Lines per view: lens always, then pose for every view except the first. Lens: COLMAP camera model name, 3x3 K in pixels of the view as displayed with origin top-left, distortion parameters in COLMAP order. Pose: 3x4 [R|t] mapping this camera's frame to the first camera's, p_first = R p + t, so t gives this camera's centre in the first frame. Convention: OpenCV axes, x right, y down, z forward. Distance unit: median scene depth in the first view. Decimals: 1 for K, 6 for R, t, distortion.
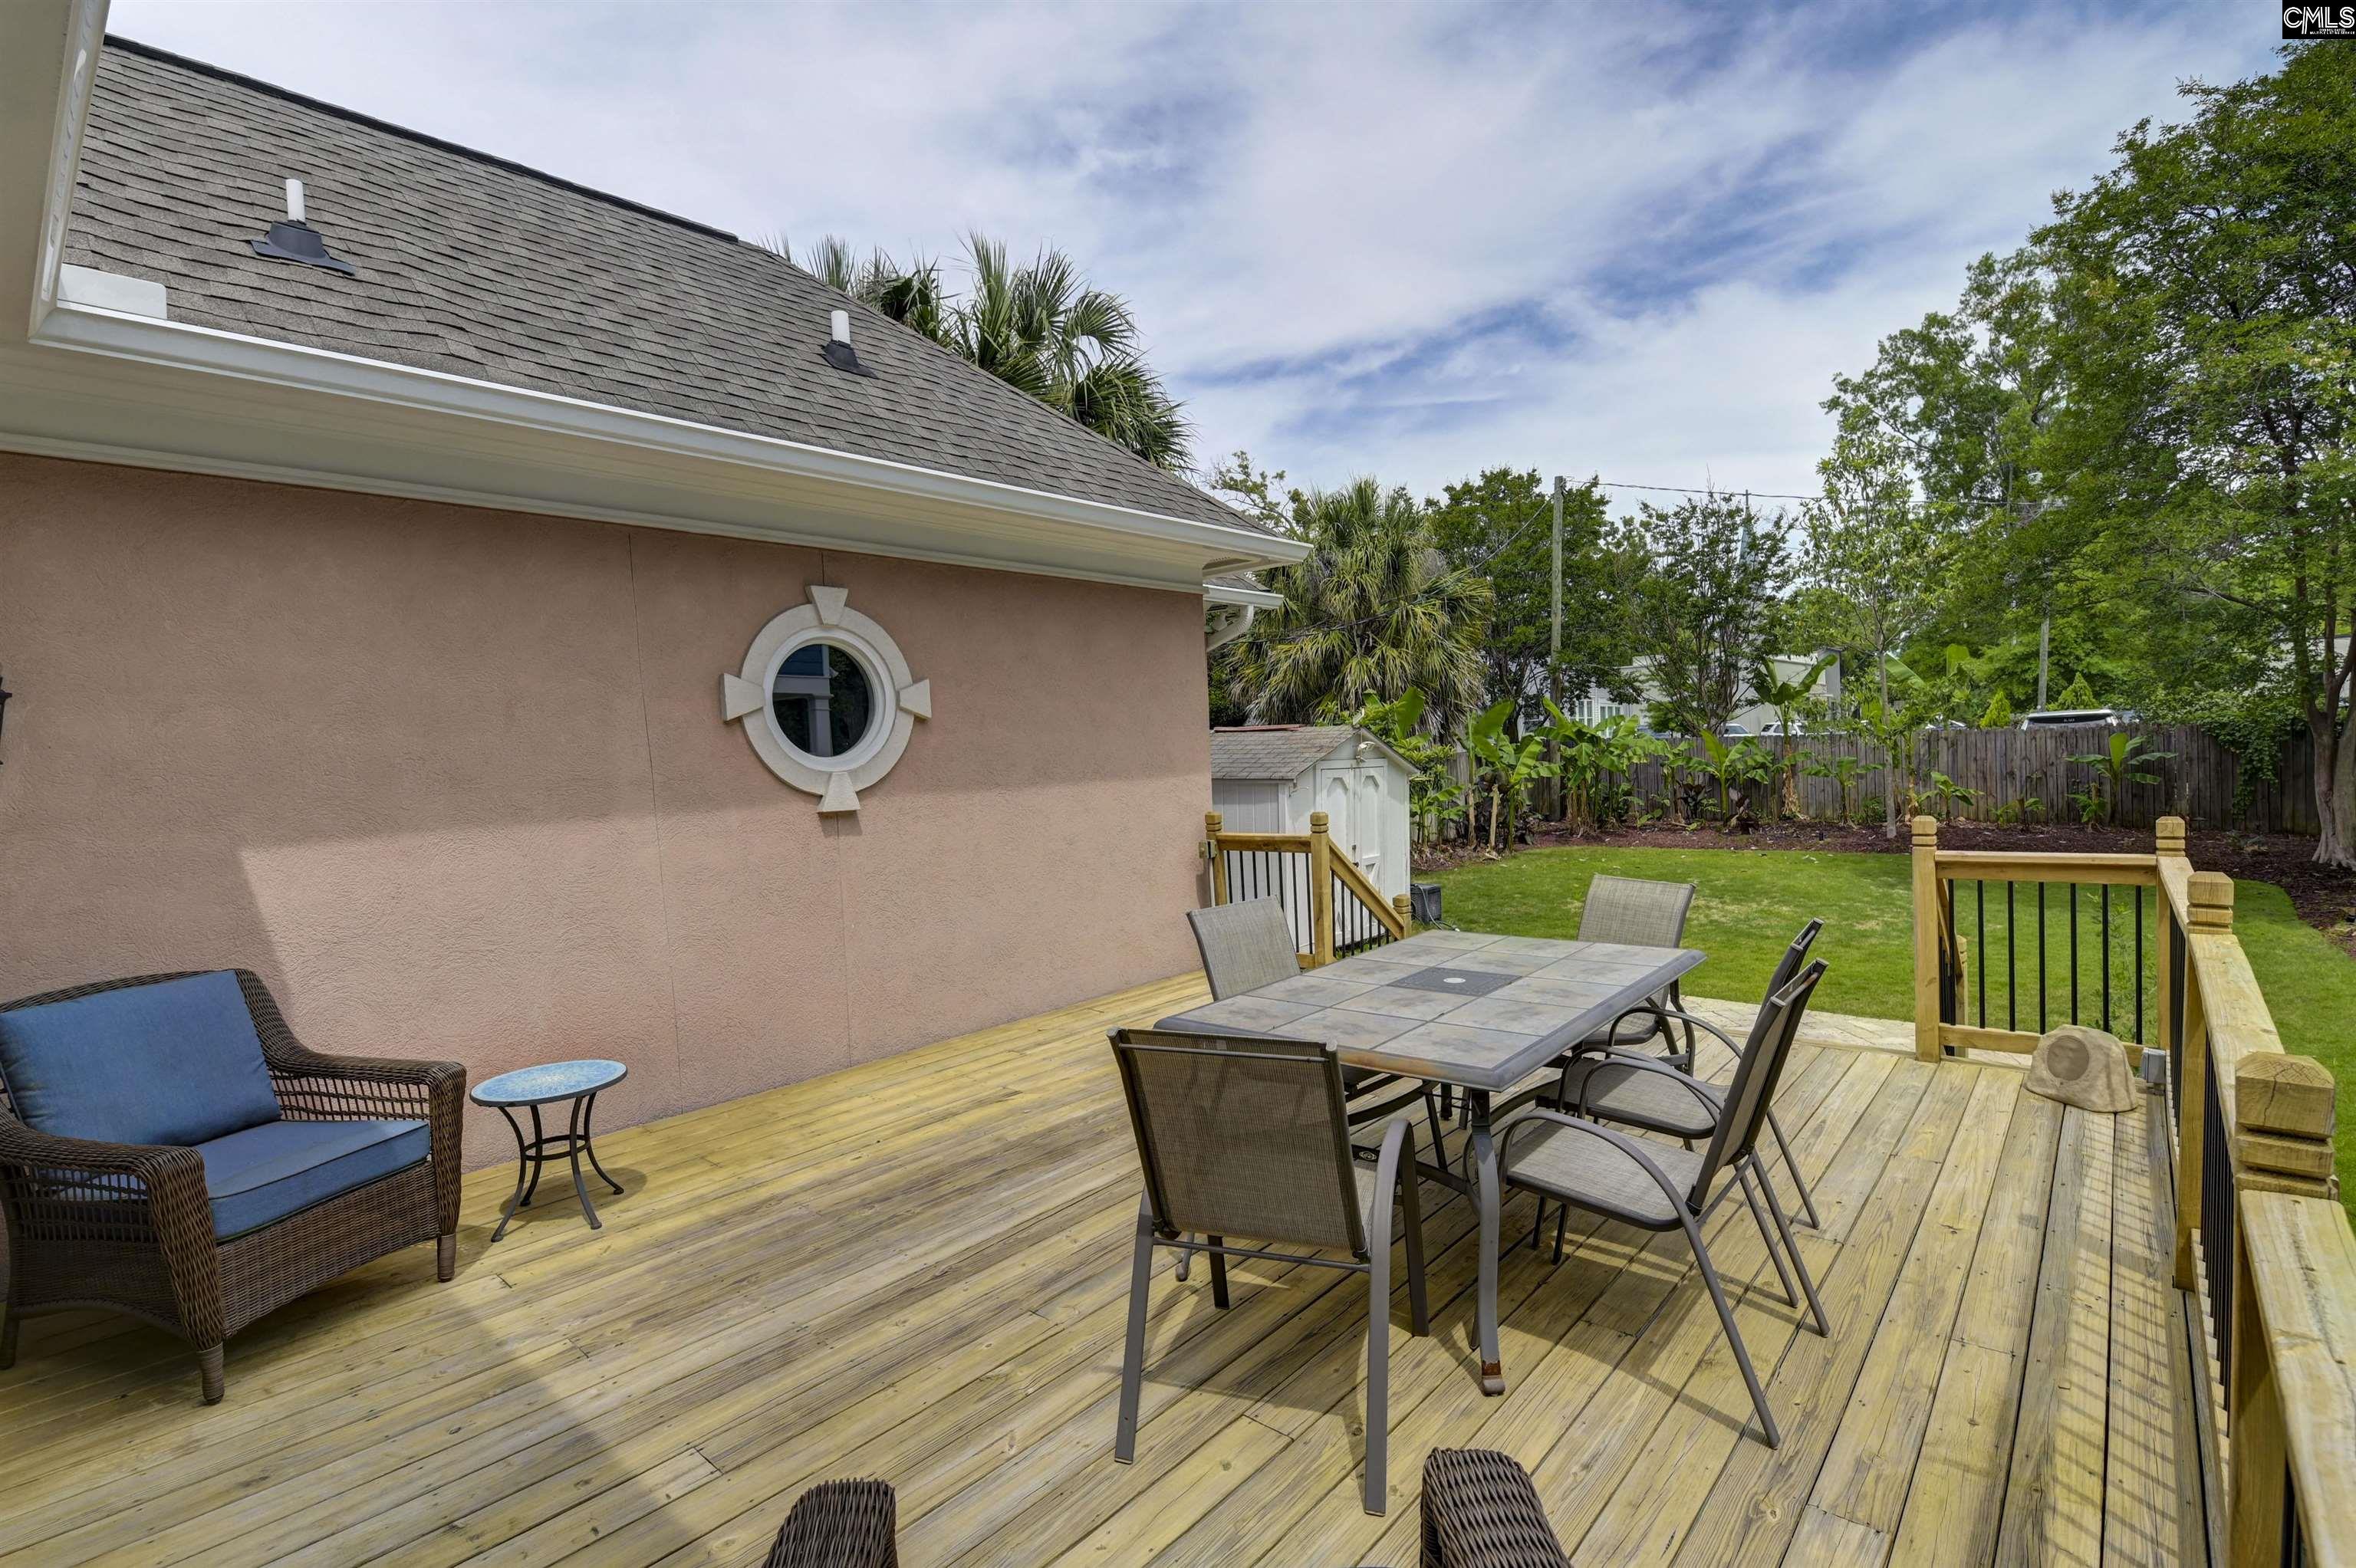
lens RADIAL K [[1076.0, 0, 1171.4], [0, 1076.0, 805.2], [0, 0, 1]] dist [0.001079, -0.010094]
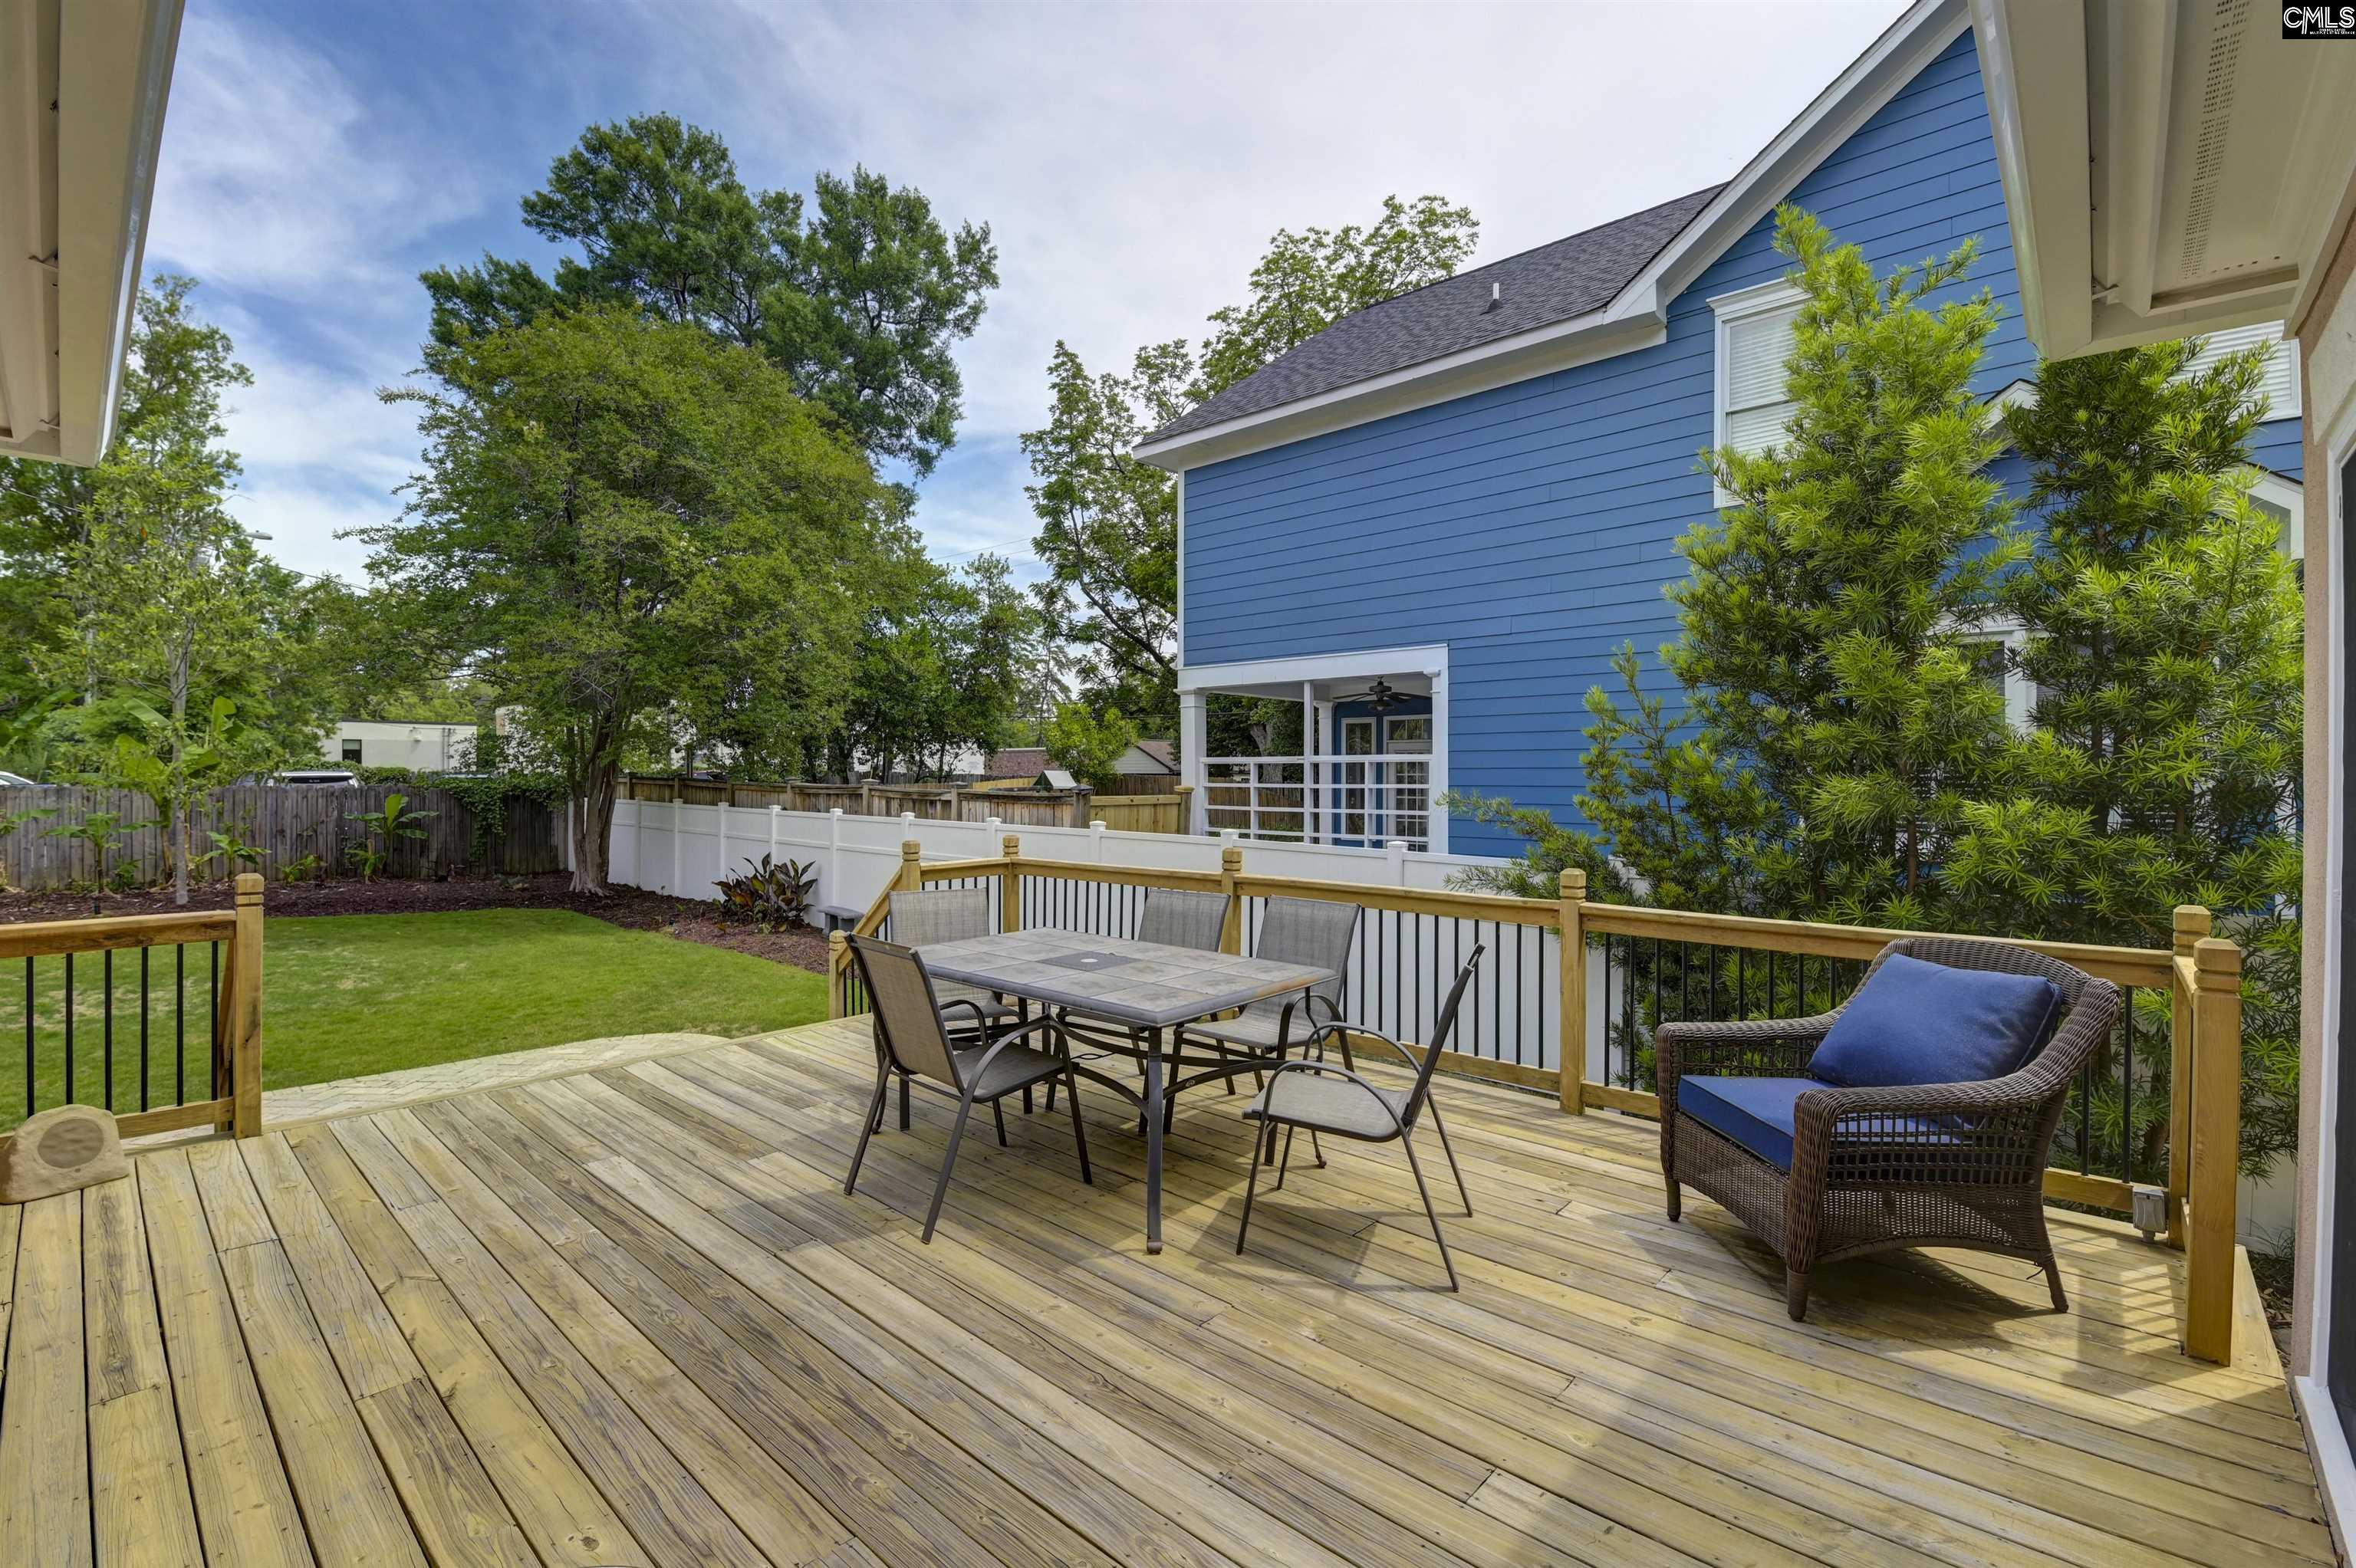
lens RADIAL K [[1030.8, 0, 1178.0], [0, 1030.8, 784.0], [0, 0, 1]] dist [-0.001118, -0.009048]
pose [[0.013768, 0.035477, 0.999276, -0.152275], [0.047678, 0.998210, -0.036096, 0.000523], [-0.998768, 0.048141, 0.012052, 0.136583]]
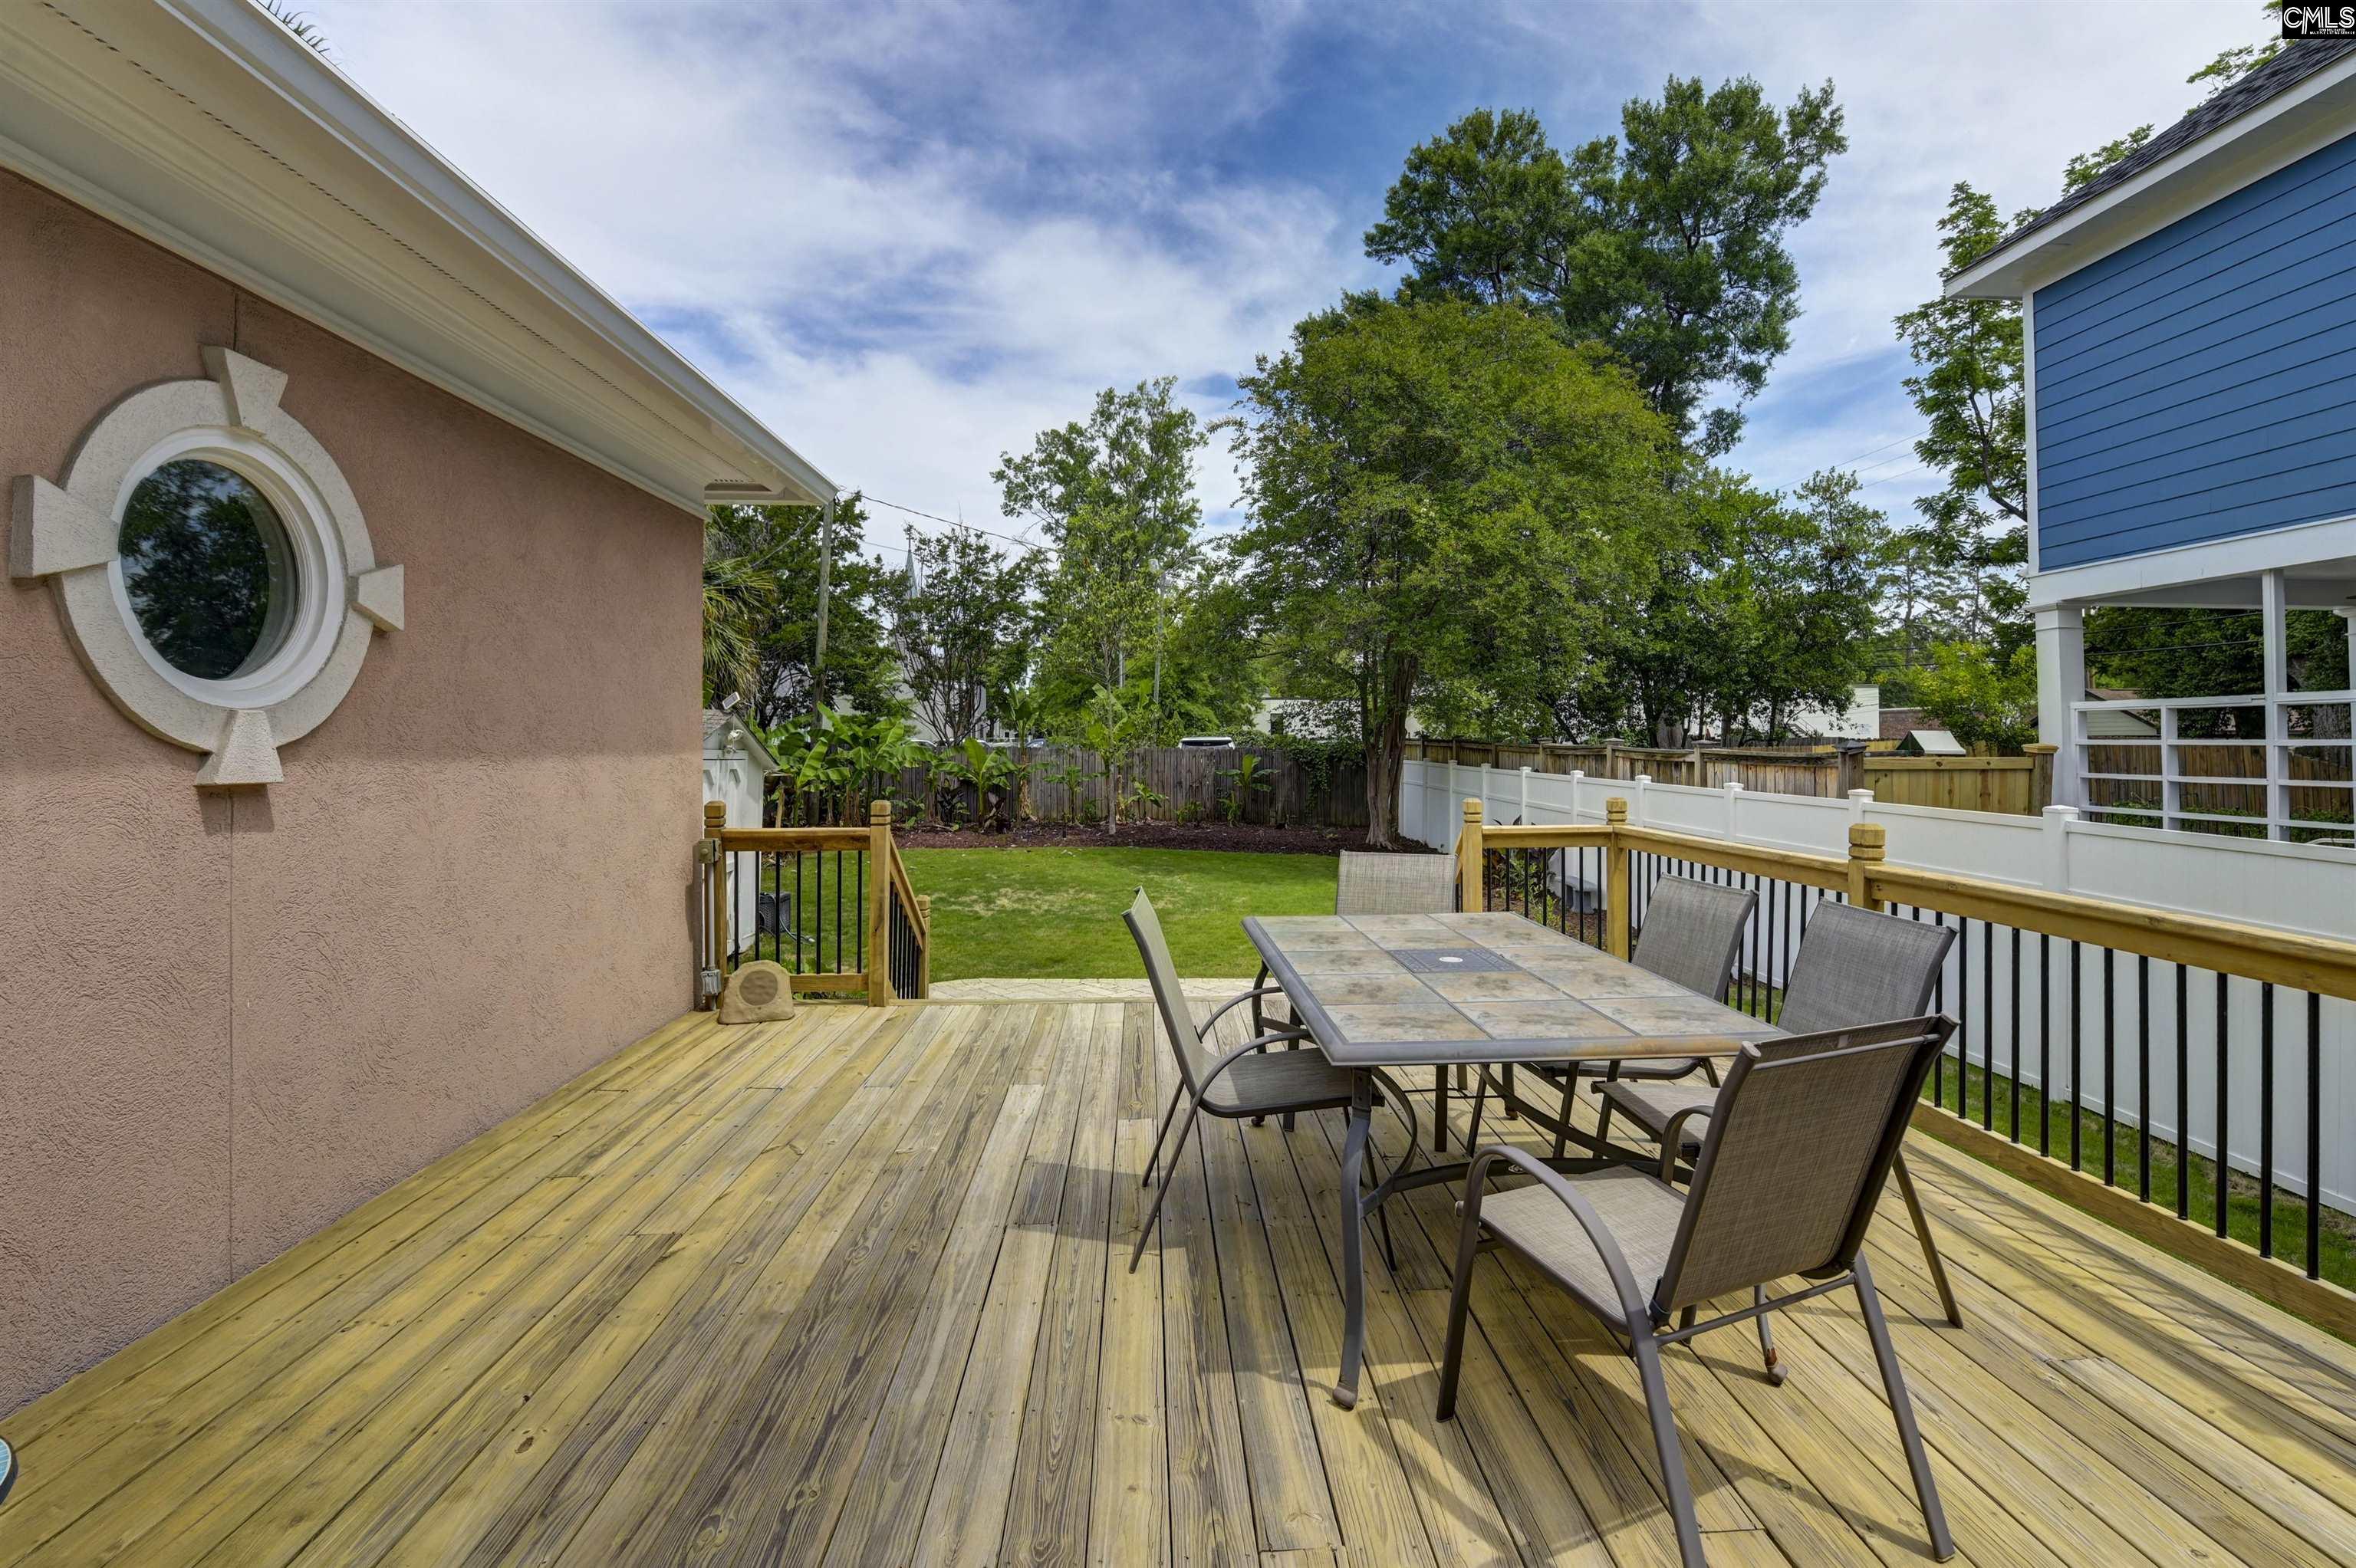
lens RADIAL K [[1046.9, 0, 1190.9], [0, 1046.9, 733.8], [0, 0, 1]] dist [-0.000208, -0.009583]
pose [[0.711731, 0.047947, 0.700814, -0.084052], [0.006346, 0.997188, -0.074668, 0.005493], [-0.702424, 0.057591, 0.709425, 0.078791]]
